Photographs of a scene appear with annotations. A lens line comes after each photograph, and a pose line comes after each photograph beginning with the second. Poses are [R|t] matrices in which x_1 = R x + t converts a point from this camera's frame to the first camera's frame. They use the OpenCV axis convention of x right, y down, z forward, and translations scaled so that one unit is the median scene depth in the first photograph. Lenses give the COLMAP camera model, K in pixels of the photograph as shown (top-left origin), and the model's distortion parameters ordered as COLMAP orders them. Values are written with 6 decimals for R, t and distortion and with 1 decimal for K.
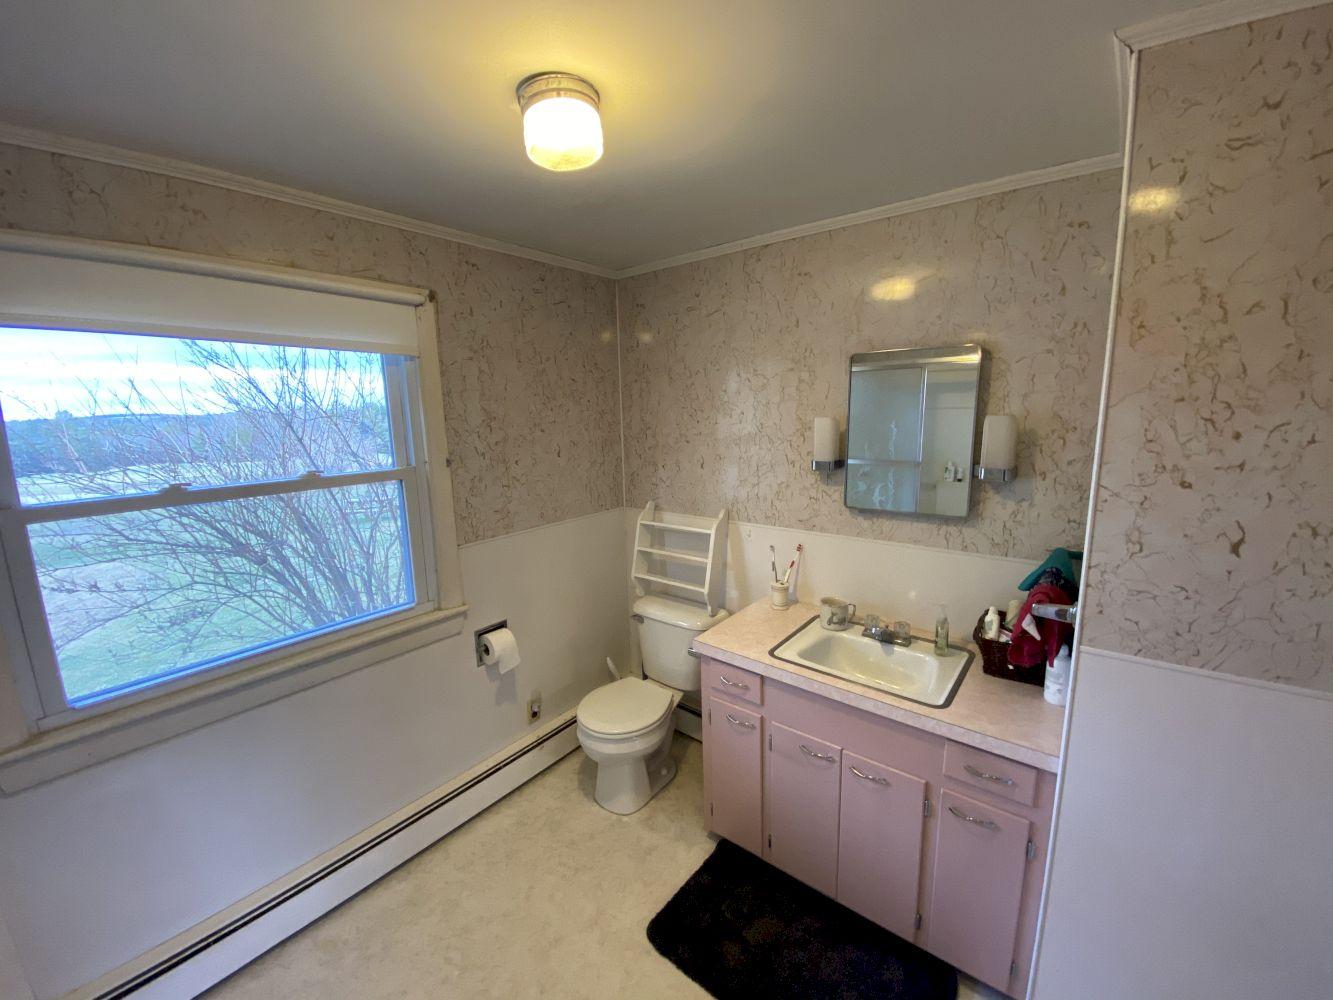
lens RADIAL K [[531.8, 0, 655.7], [0, 531.8, 504.3], [0, 0, 1]] dist [0.013828, -0.017192]
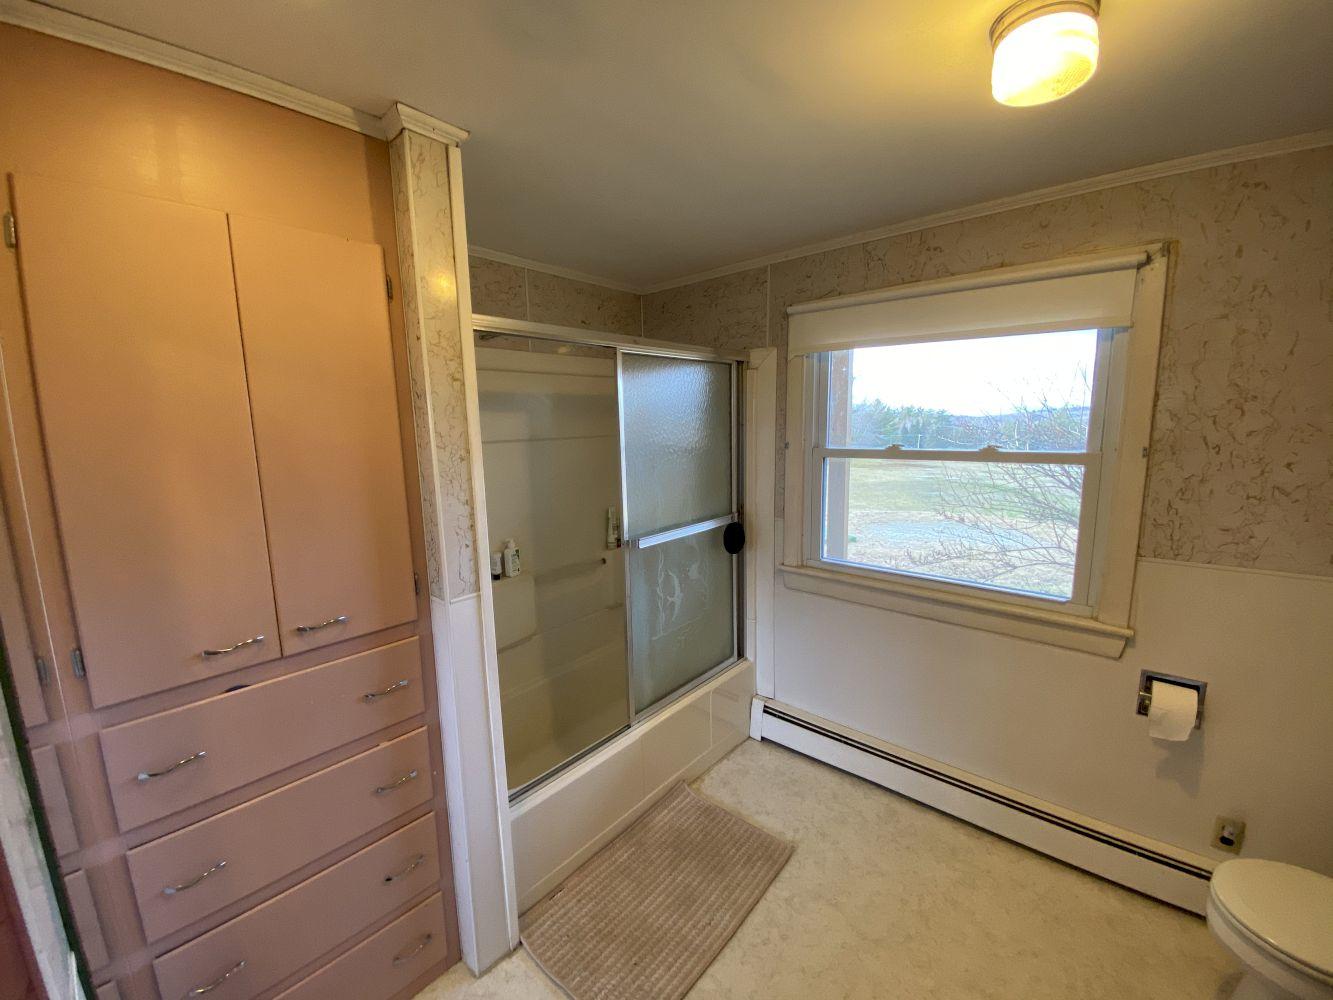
lens RADIAL K [[531.8, 0, 655.7], [0, 531.8, 504.3], [0, 0, 1]] dist [0.013828, -0.017192]
pose [[-0.041189, 0.180045, -0.982796, 0.444547], [-0.155781, 0.970444, 0.184311, -0.032948], [0.986932, 0.160693, -0.011924, 0.274231]]
